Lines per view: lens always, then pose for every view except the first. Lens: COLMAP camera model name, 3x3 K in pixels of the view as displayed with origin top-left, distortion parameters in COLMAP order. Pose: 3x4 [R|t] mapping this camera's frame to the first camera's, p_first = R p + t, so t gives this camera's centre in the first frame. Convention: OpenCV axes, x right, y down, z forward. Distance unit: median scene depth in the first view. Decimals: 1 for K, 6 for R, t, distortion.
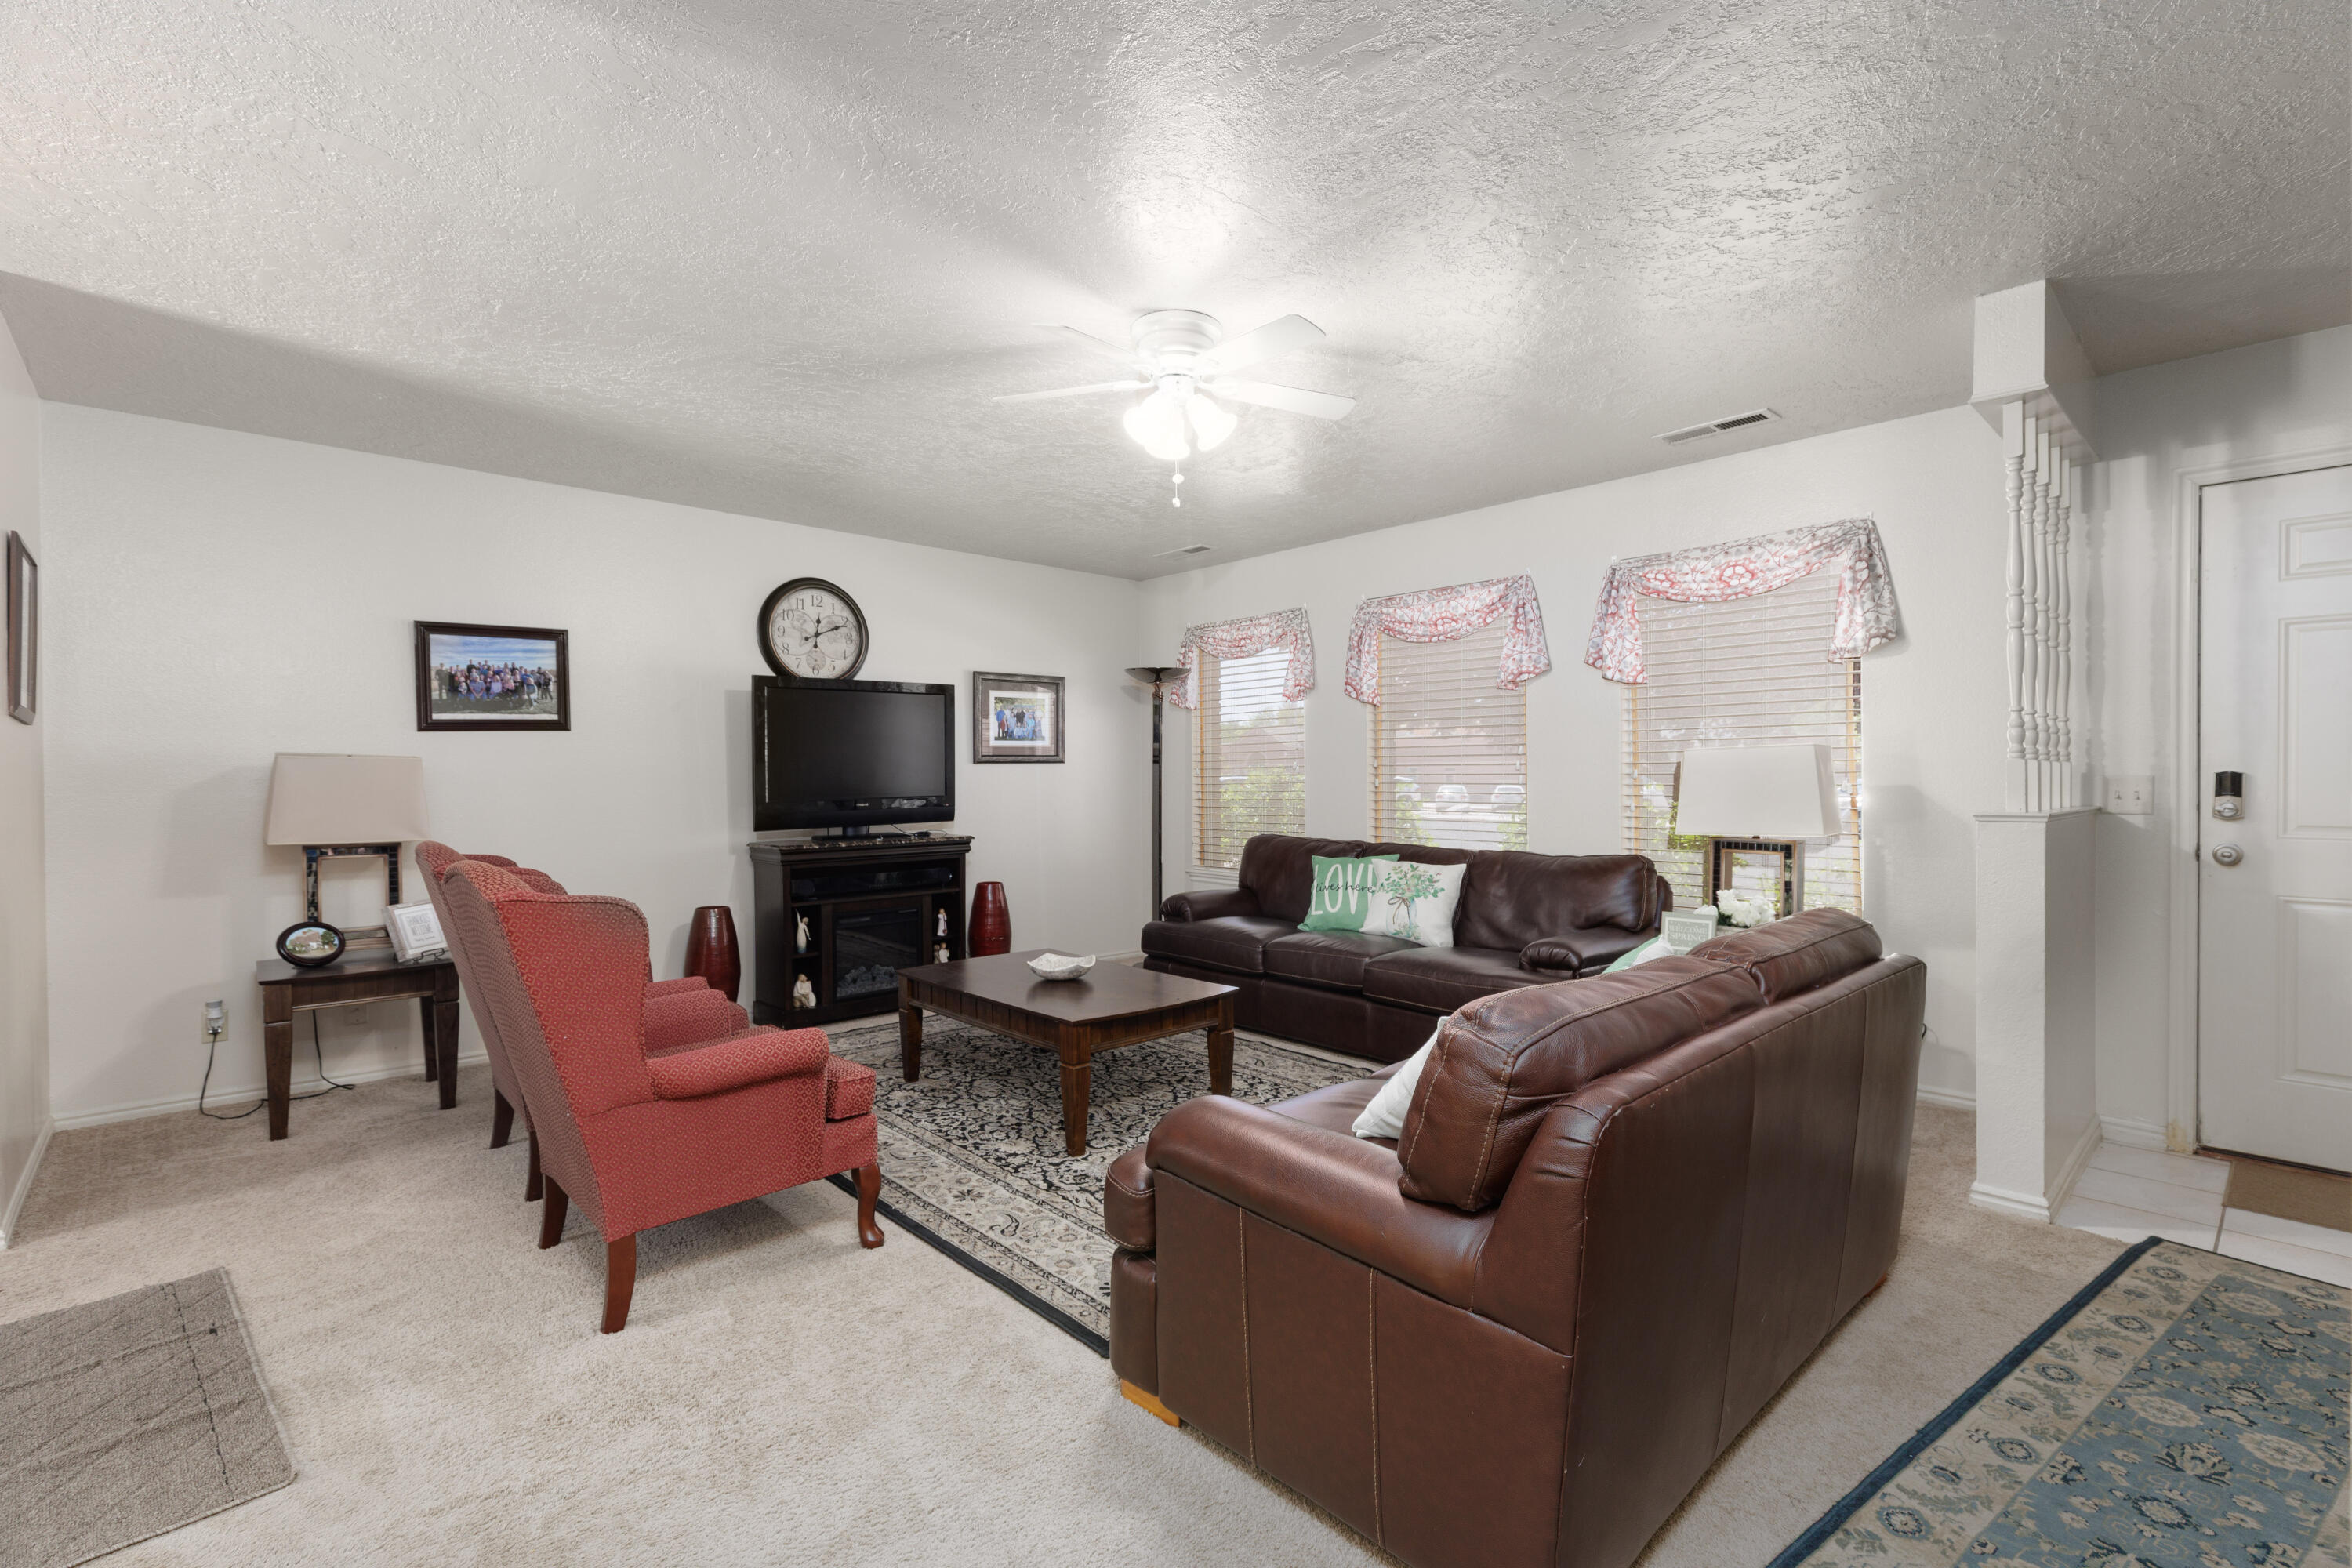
lens RADIAL K [[1051.2, 0, 1216.3], [0, 1051.2, 784.7], [0, 0, 1]] dist [0.007504, -0.000102]
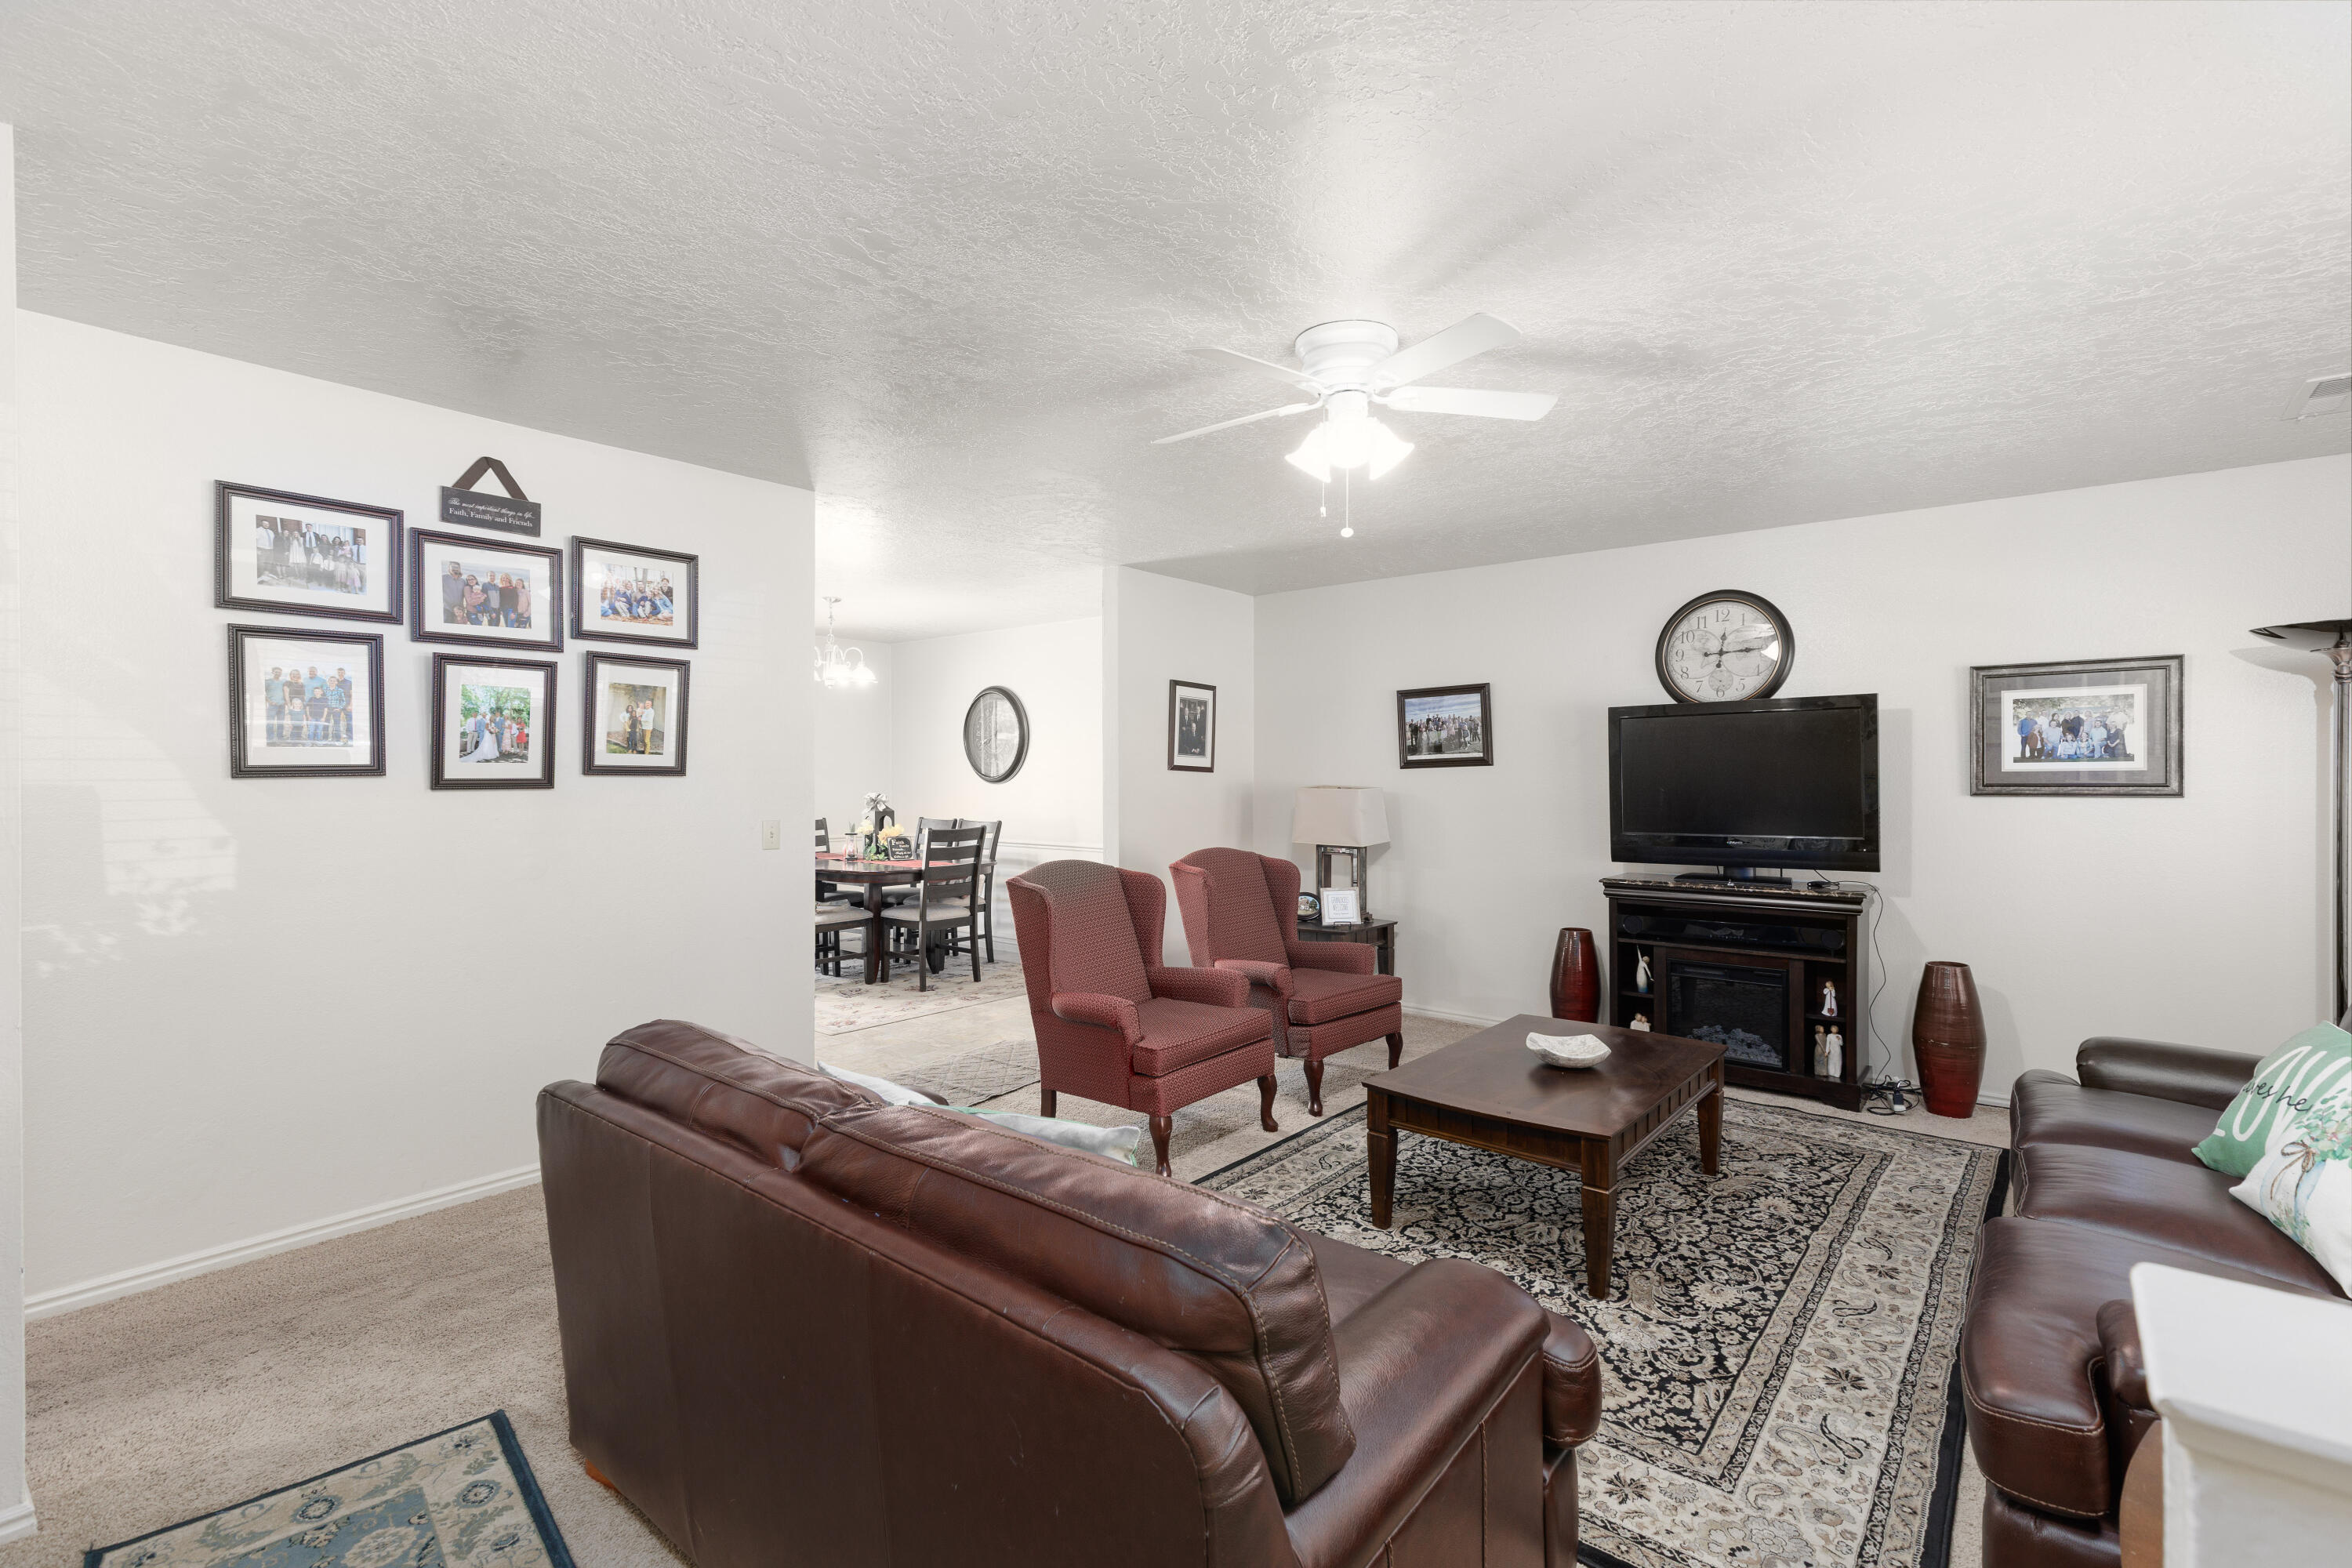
lens RADIAL K [[1051.2, 0, 1162.0], [0, 1051.2, 775.4], [0, 0, 1]] dist [0.007504, -0.000102]
pose [[0.105722, 0.002495, -0.994393, 0.514126], [-0.012307, 0.999924, 0.001201, -0.034016], [0.994320, 0.012111, 0.105745, 0.457165]]
